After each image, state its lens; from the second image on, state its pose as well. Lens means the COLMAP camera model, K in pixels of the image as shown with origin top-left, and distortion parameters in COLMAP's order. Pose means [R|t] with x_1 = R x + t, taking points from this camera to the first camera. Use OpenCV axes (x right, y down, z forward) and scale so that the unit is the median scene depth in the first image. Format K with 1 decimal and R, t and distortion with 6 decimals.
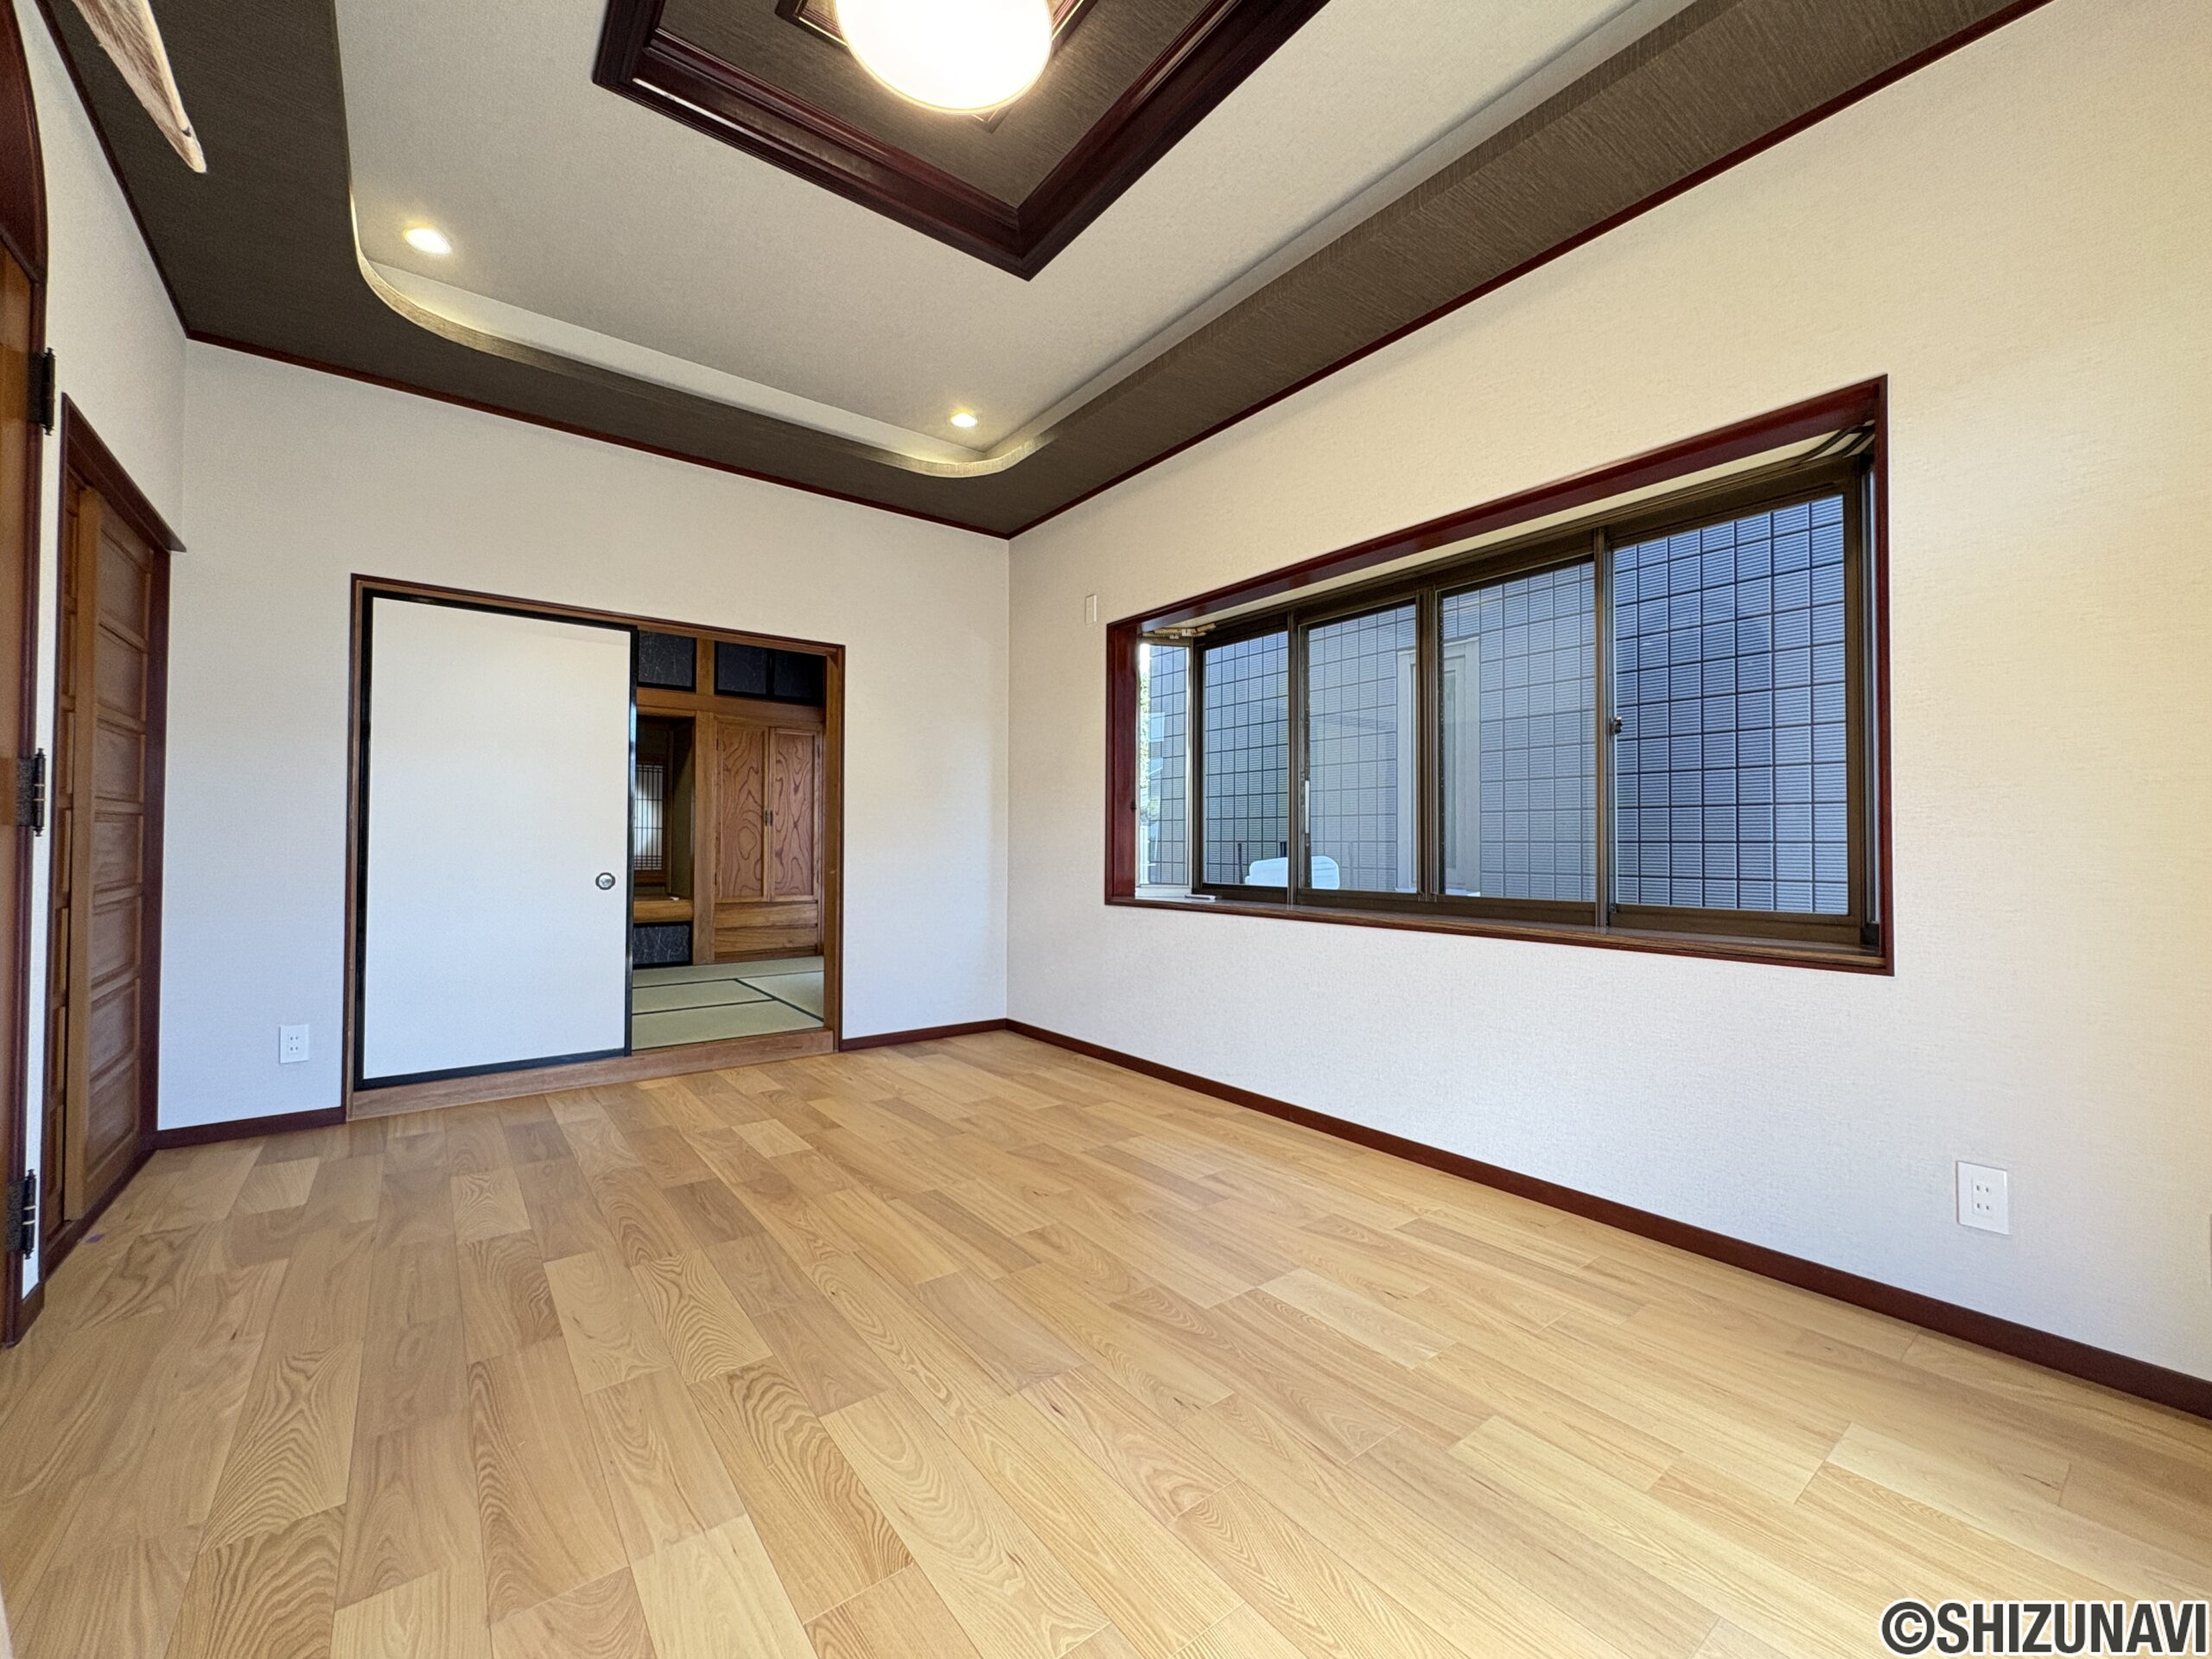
lens RADIAL K [[881.7, 0, 1104.7], [0, 881.7, 827.7], [0, 0, 1]] dist [0.001961, -0.000855]
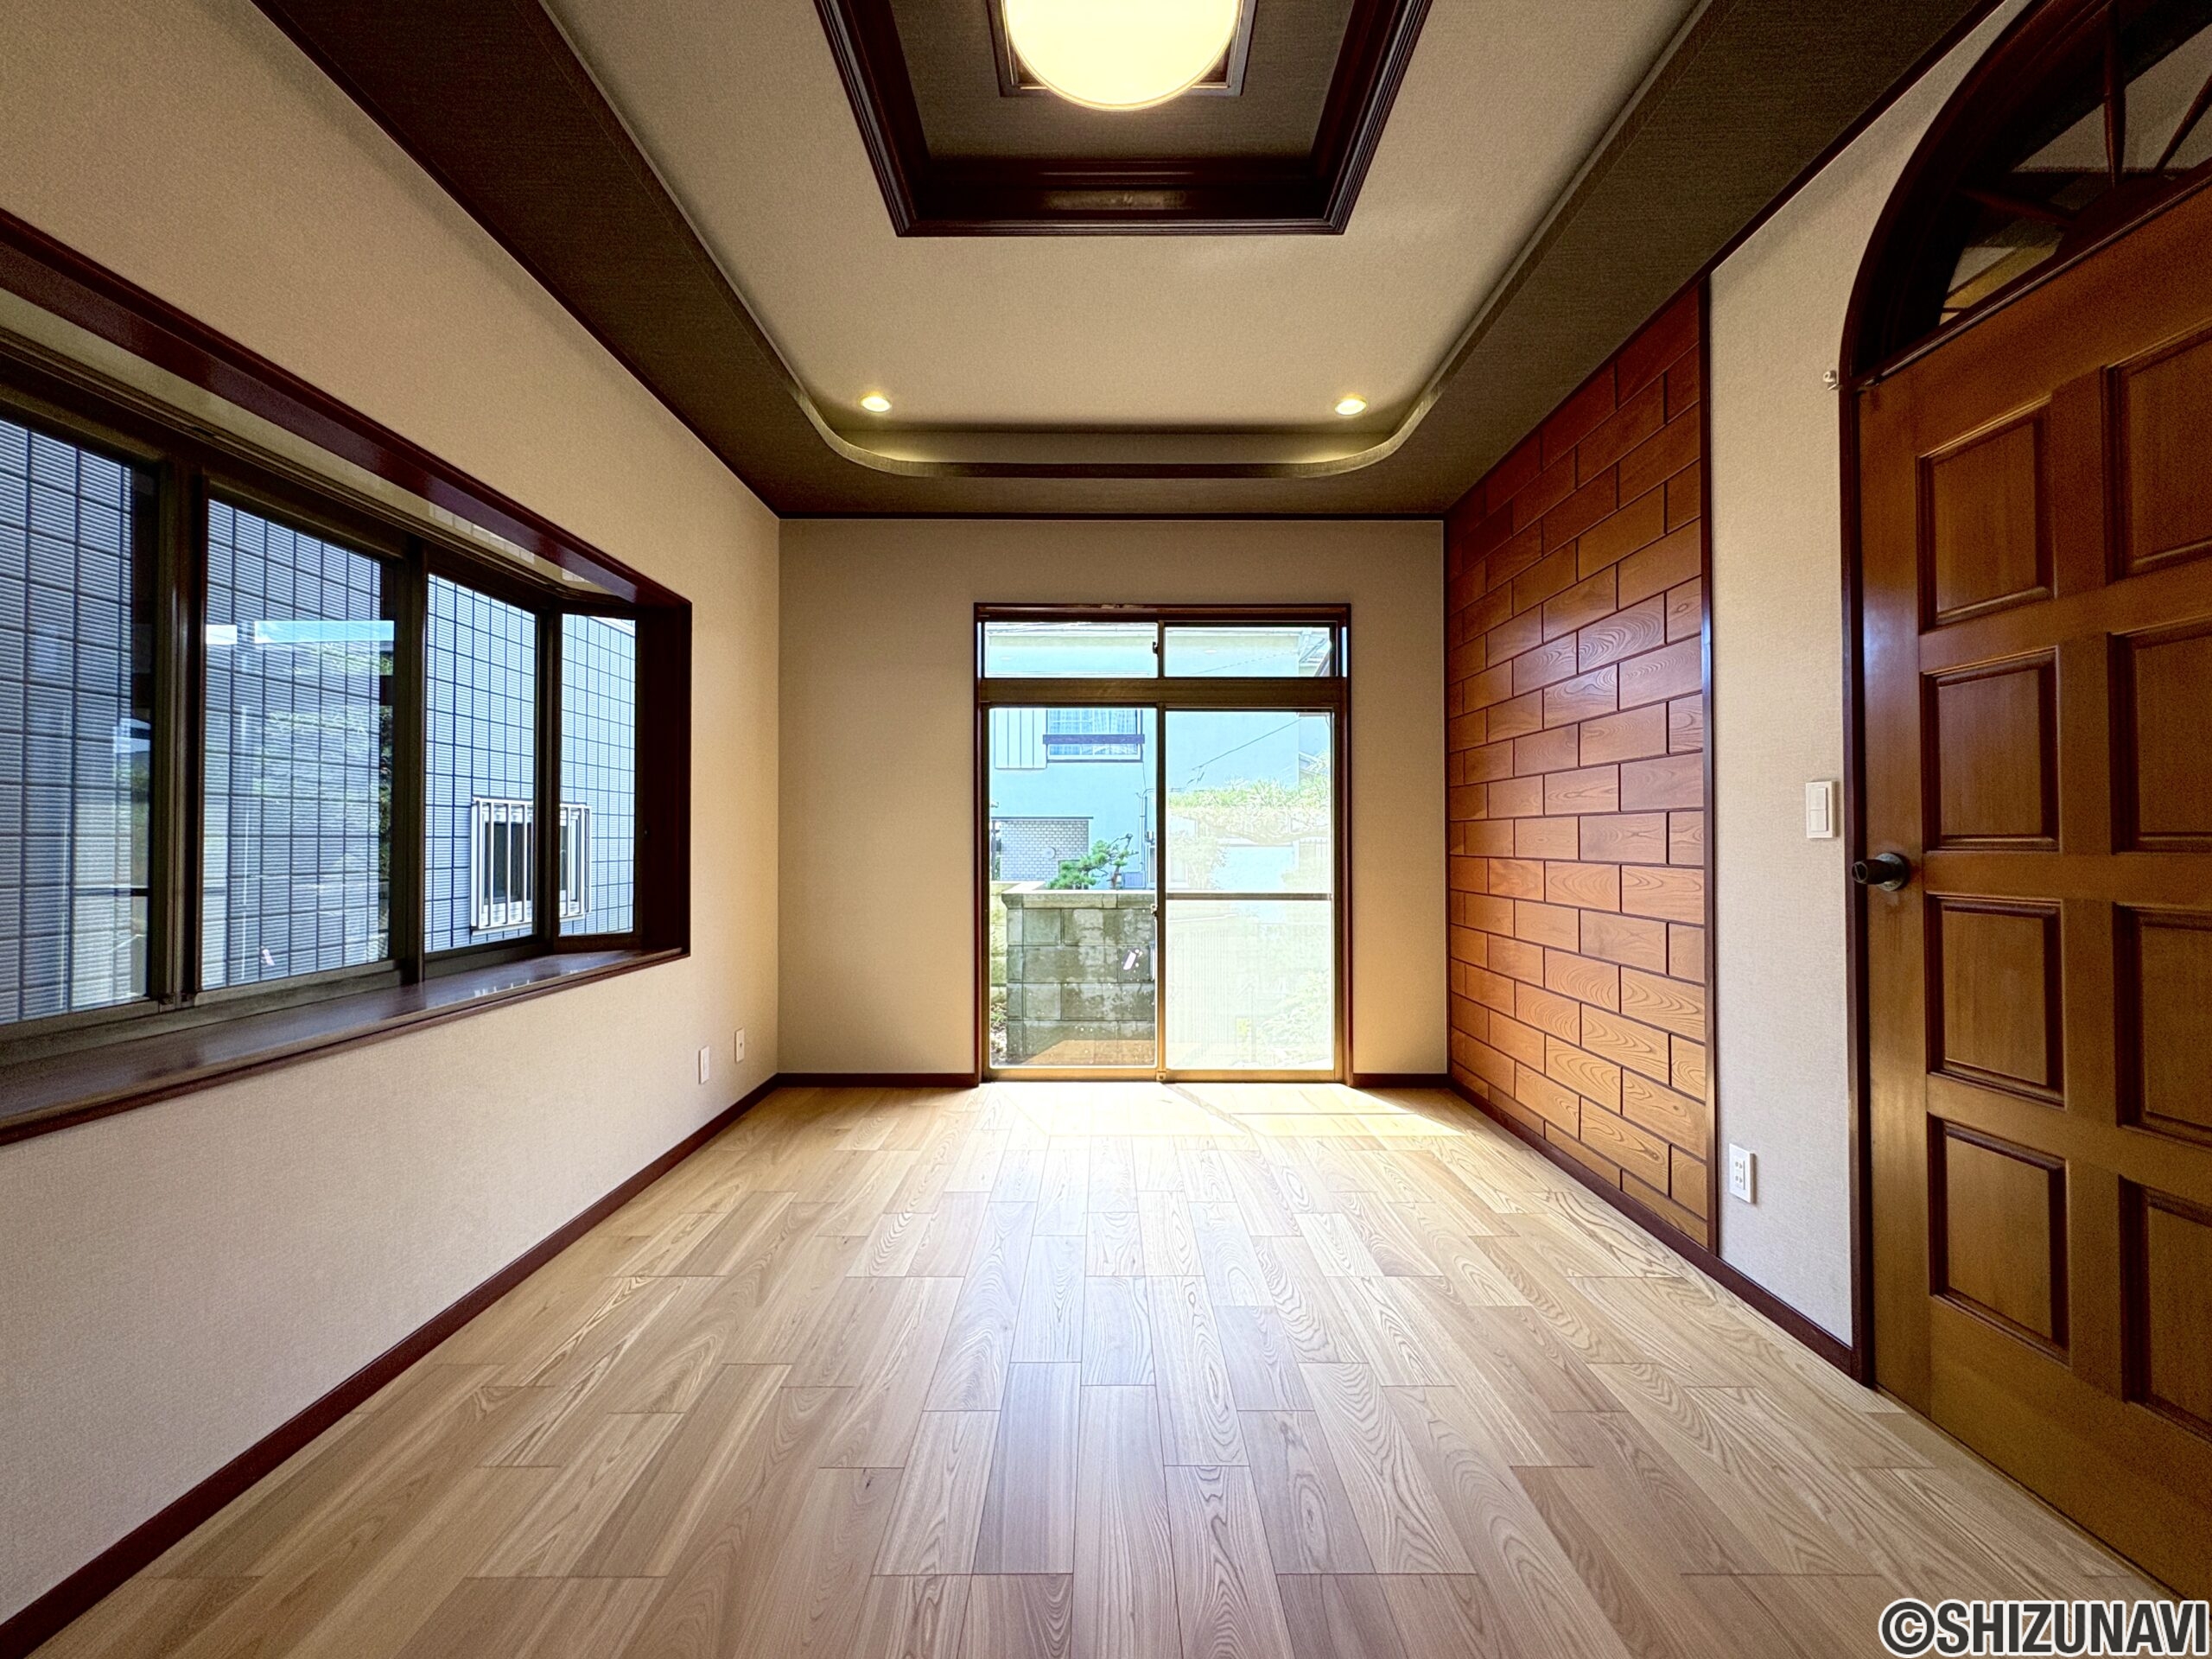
lens RADIAL K [[881.7, 0, 1107.5], [0, 881.7, 829.5], [0, 0, 1]] dist [0.001961, -0.000855]
pose [[-0.787003, 0.005894, 0.616921, -0.559504], [-0.008268, 0.999764, -0.020099, -0.028234], [-0.616894, -0.020918, -0.786768, 1.326853]]
